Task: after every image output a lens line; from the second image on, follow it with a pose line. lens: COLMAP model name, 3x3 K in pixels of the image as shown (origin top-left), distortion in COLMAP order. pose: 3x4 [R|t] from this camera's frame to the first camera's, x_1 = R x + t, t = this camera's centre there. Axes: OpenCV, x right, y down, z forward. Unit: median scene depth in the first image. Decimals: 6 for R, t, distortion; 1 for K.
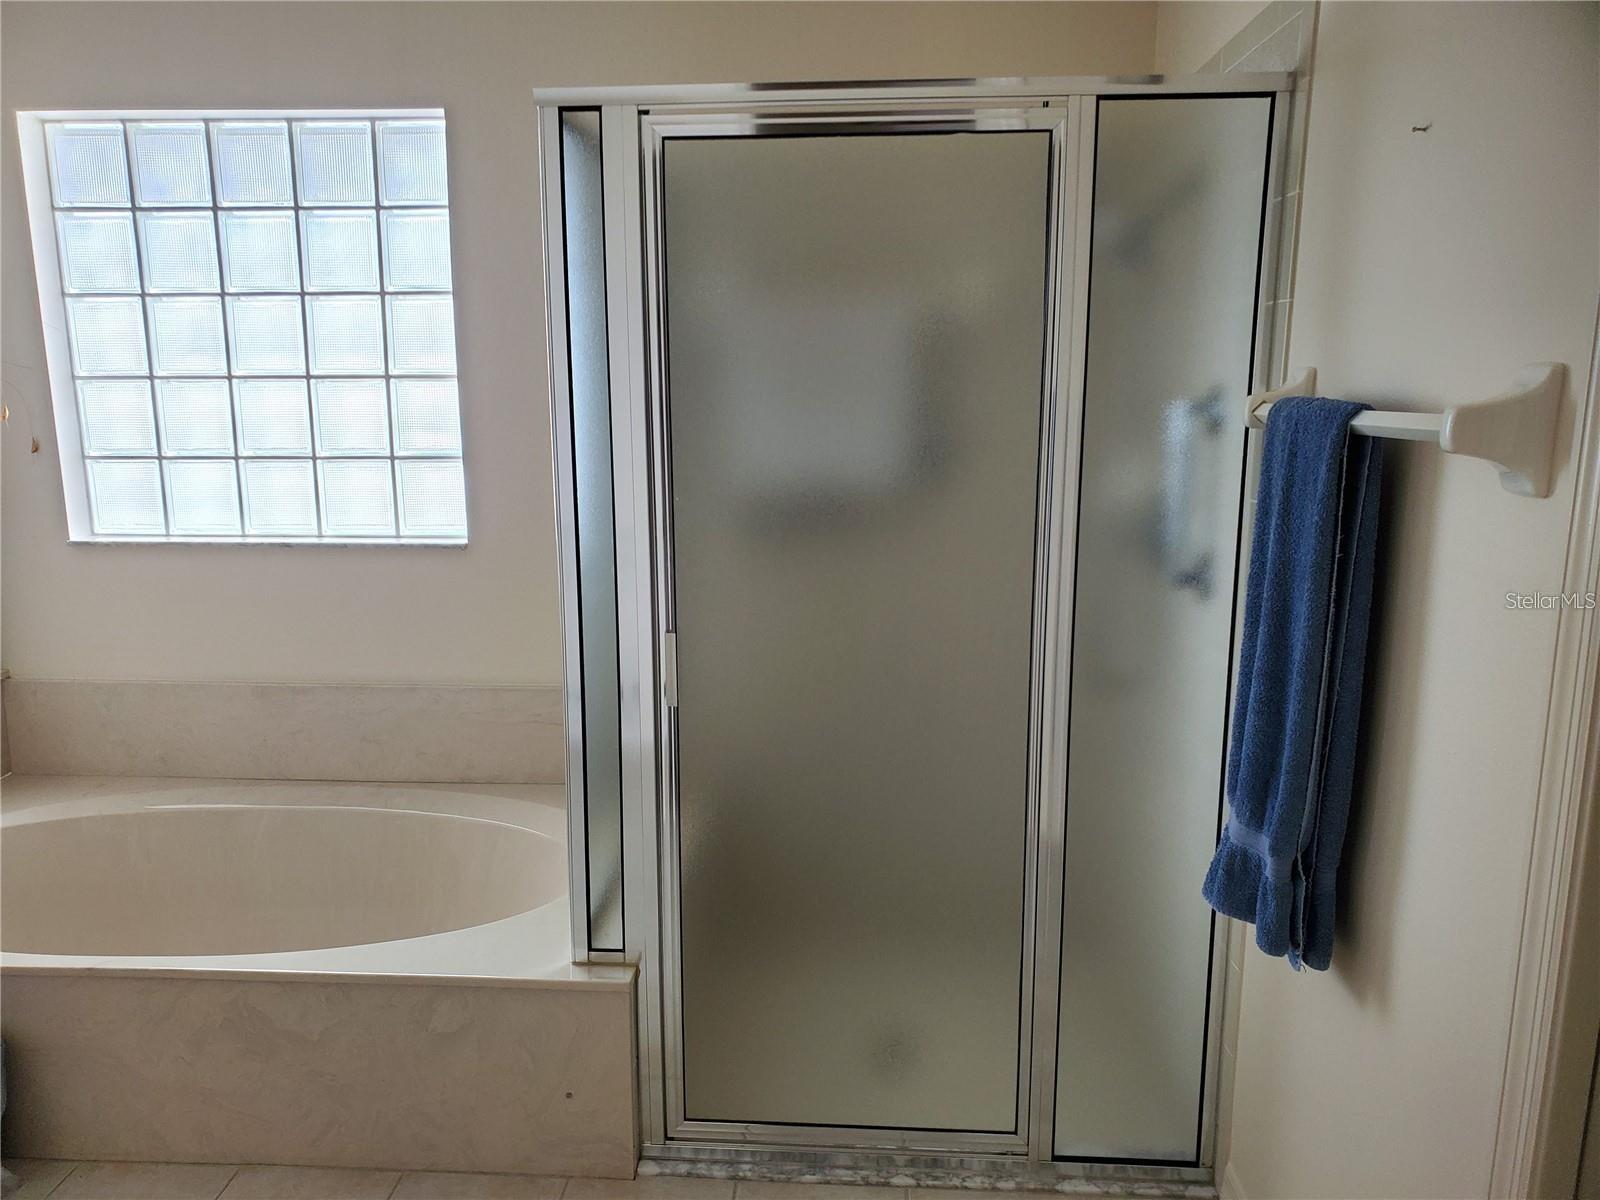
lens RADIAL K [[1252.8, 0, 799.1], [0, 1252.8, 619.0], [0, 0, 1]] dist [-0.001452, -0.001830]
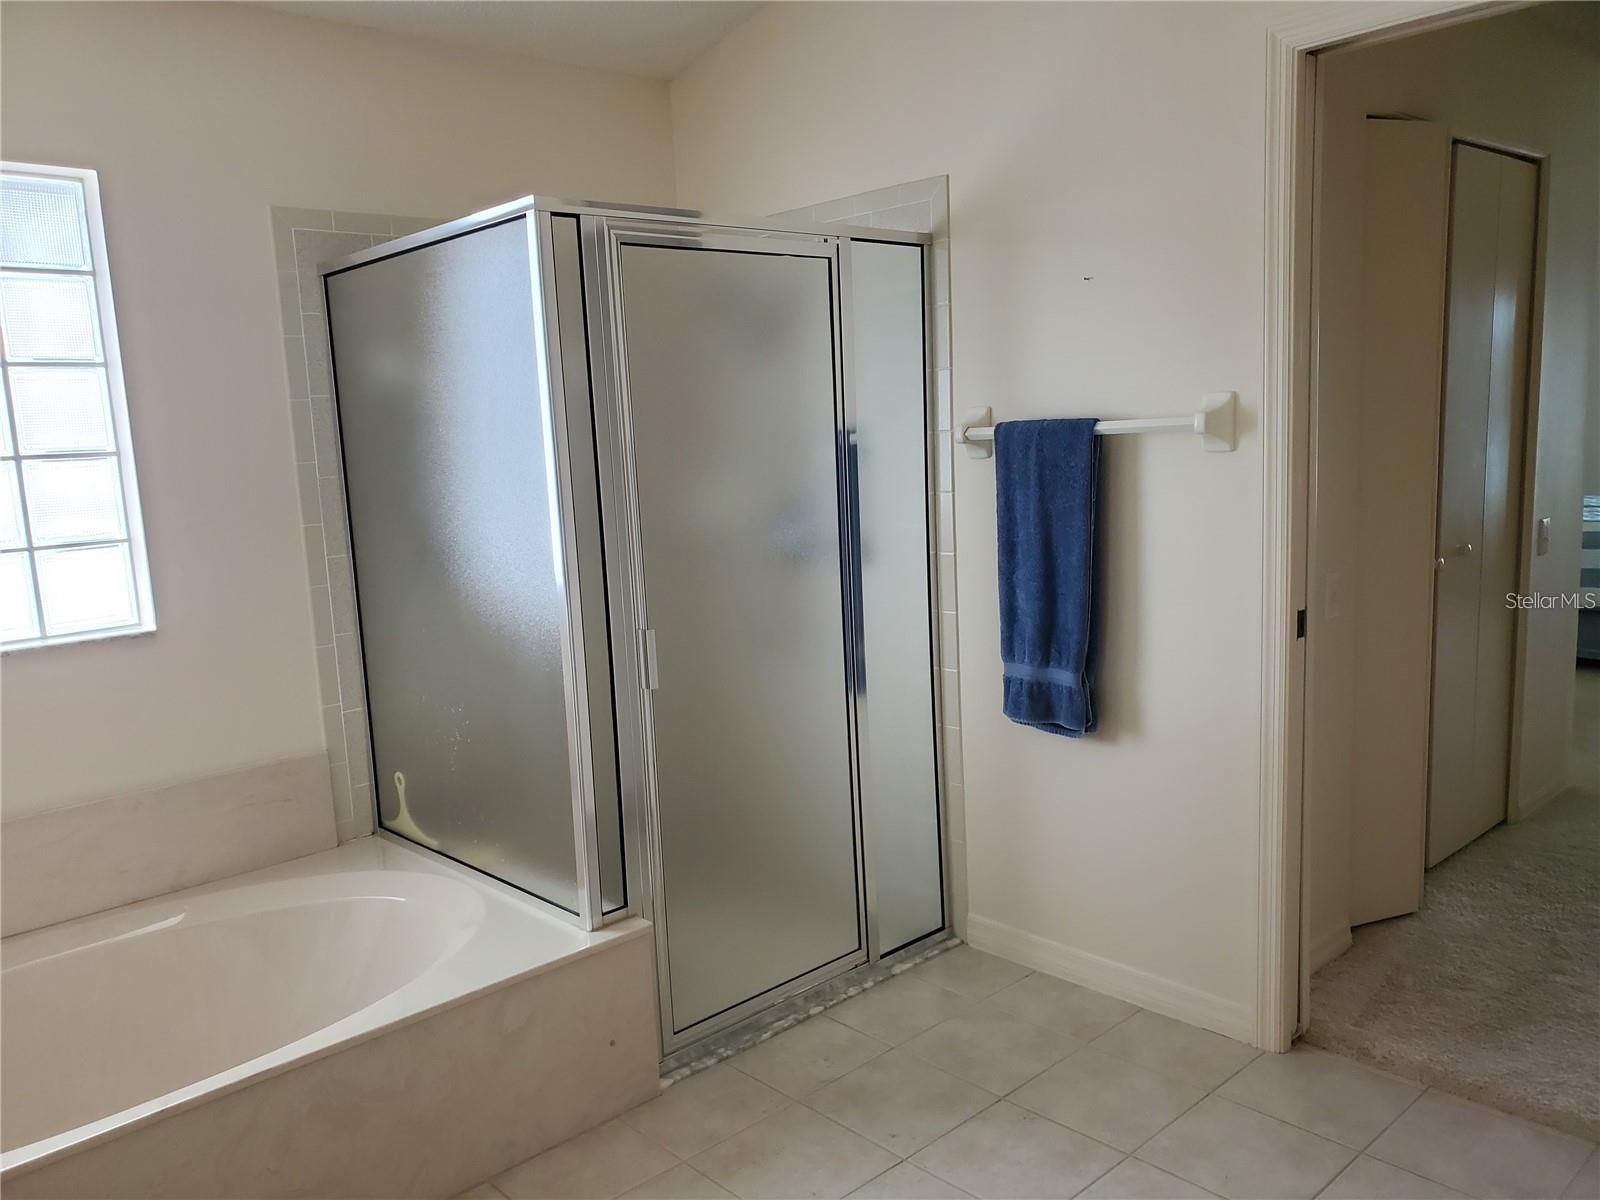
lens RADIAL K [[1233.0, 0, 800.0], [0, 1233.0, 600.0], [0, 0, 1]] dist [0.008967, 0.004051]
pose [[0.685066, -0.135016, 0.715860, -0.820882], [0.187094, 0.982322, 0.006228, 0.002686], [-0.704046, 0.129667, 0.698216, 0.025845]]
